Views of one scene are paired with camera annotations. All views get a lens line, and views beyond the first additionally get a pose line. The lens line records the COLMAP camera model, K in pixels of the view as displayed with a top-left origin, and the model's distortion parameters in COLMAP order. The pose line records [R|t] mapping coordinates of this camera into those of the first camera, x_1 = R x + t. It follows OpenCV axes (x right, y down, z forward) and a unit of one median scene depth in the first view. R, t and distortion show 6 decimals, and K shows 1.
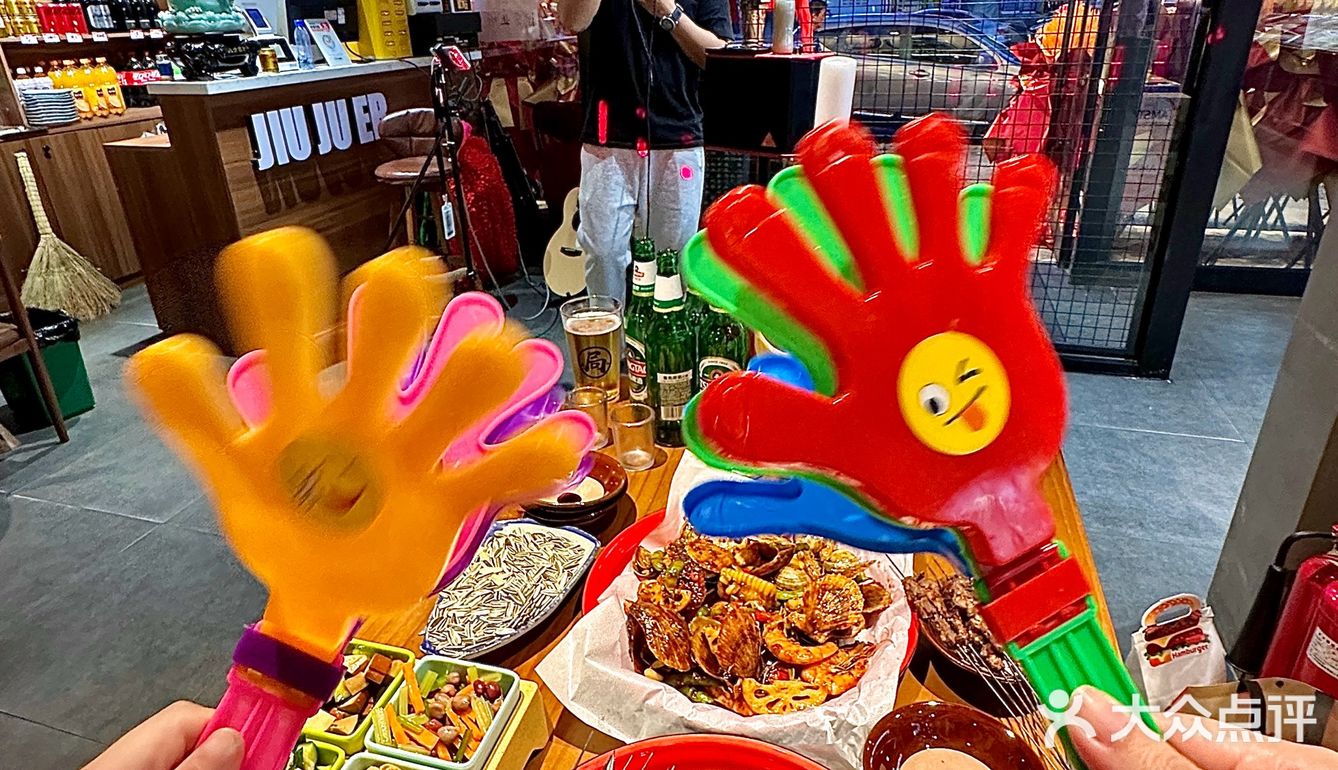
lens RADIAL K [[717.9, 0, 669.0], [0, 717.9, 385.0], [0, 0, 1]] dist [-0.002994, -0.000099]
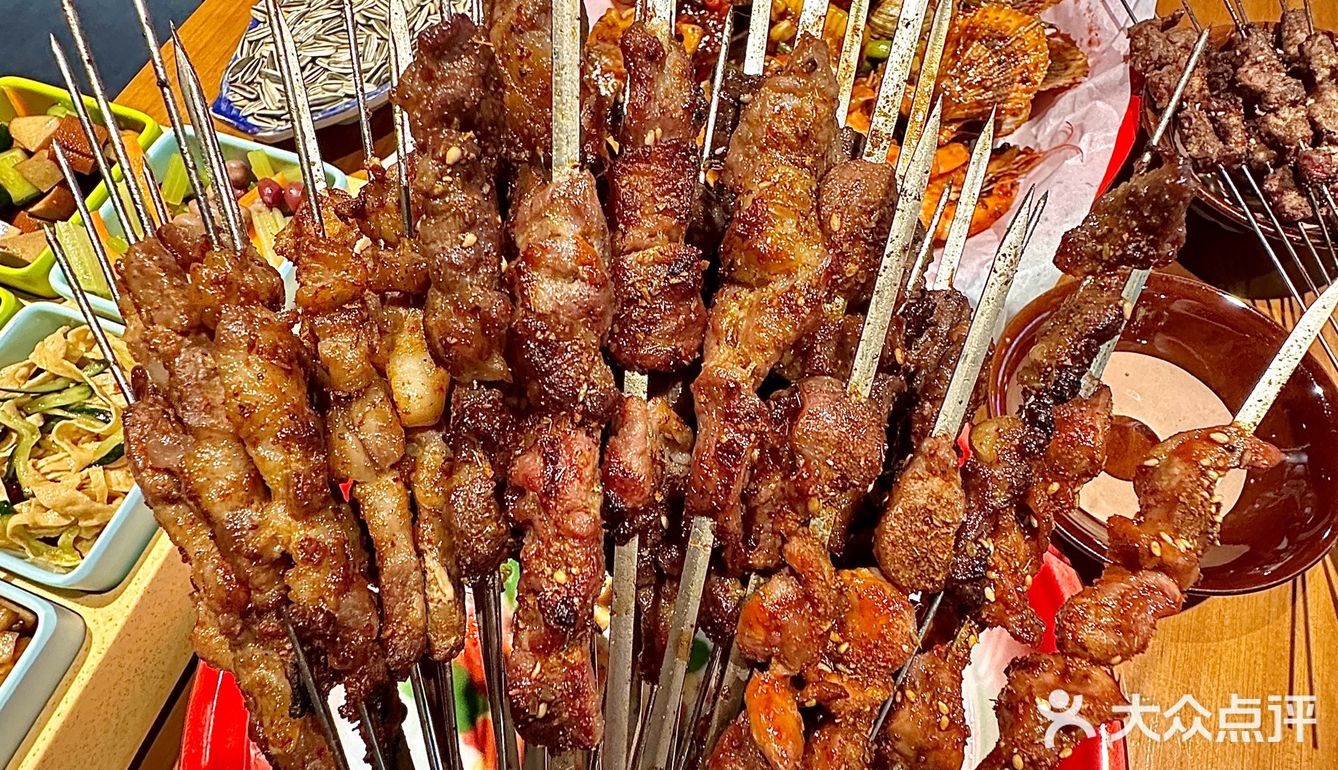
lens RADIAL K [[717.9, 0, 669.0], [0, 717.9, 385.0], [0, 0, 1]] dist [-0.002994, -0.000099]
pose [[0.996323, 0.073691, -0.043716, 0.048583], [-0.028446, 0.765754, 0.642504, 0.155120], [0.080822, -0.638898, 0.765034, 0.447294]]
